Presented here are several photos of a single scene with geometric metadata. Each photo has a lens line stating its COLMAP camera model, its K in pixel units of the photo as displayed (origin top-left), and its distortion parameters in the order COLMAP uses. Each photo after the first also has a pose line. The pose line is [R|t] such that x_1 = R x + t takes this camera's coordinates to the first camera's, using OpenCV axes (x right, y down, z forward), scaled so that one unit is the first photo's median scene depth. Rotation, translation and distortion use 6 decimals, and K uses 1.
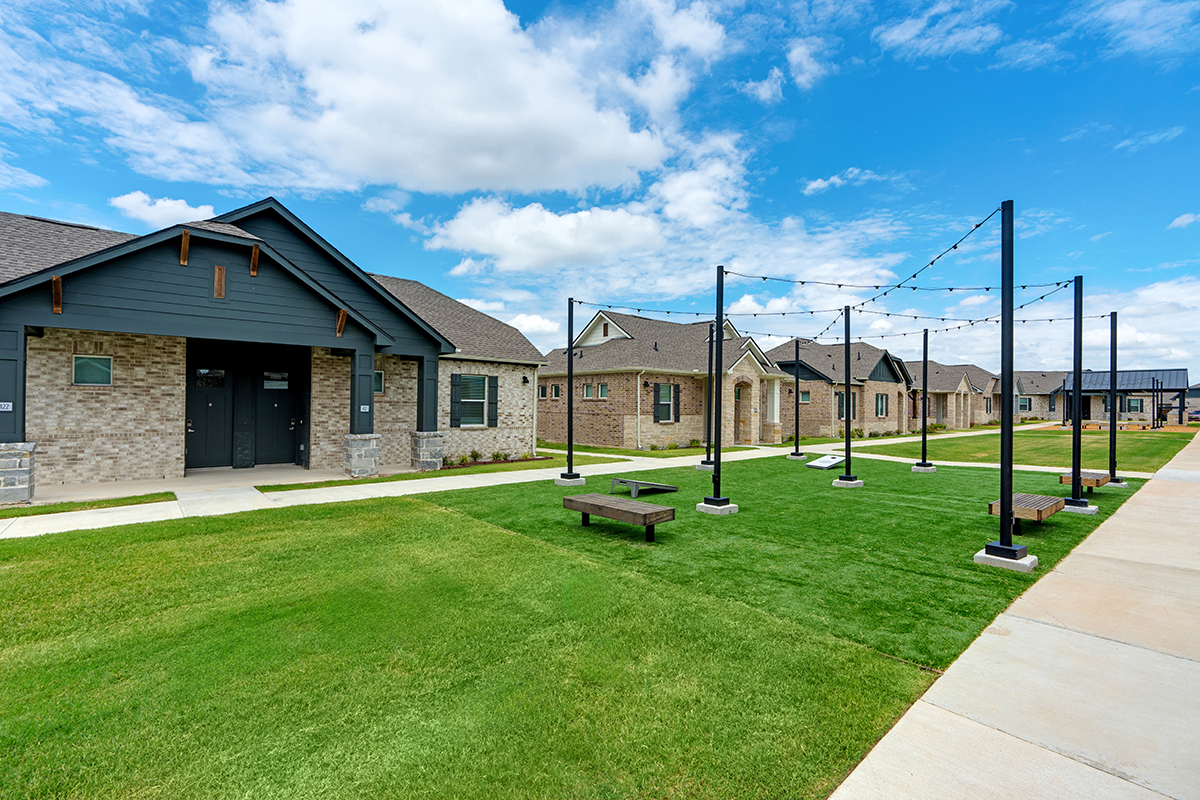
lens RADIAL K [[539.0, 0, 598.6], [0, 539.0, 400.1], [0, 0, 1]] dist [-0.003176, 0.000237]
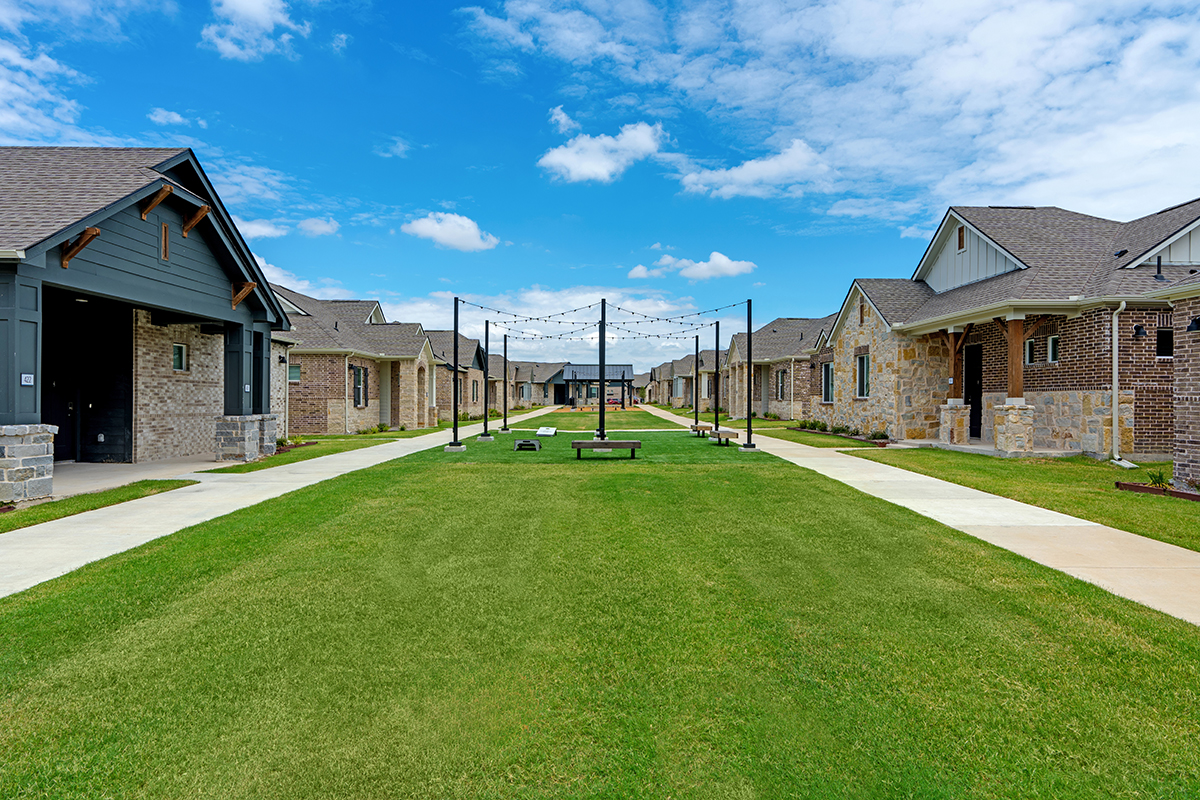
lens RADIAL K [[672.8, 0, 602.9], [0, 672.8, 399.6], [0, 0, 1]] dist [0.009353, 0.002192]
pose [[0.655804, -0.009002, 0.754877, -0.802231], [-0.003037, 0.999889, 0.014562, 0.014969], [-0.754925, -0.011842, 0.655704, -0.200069]]
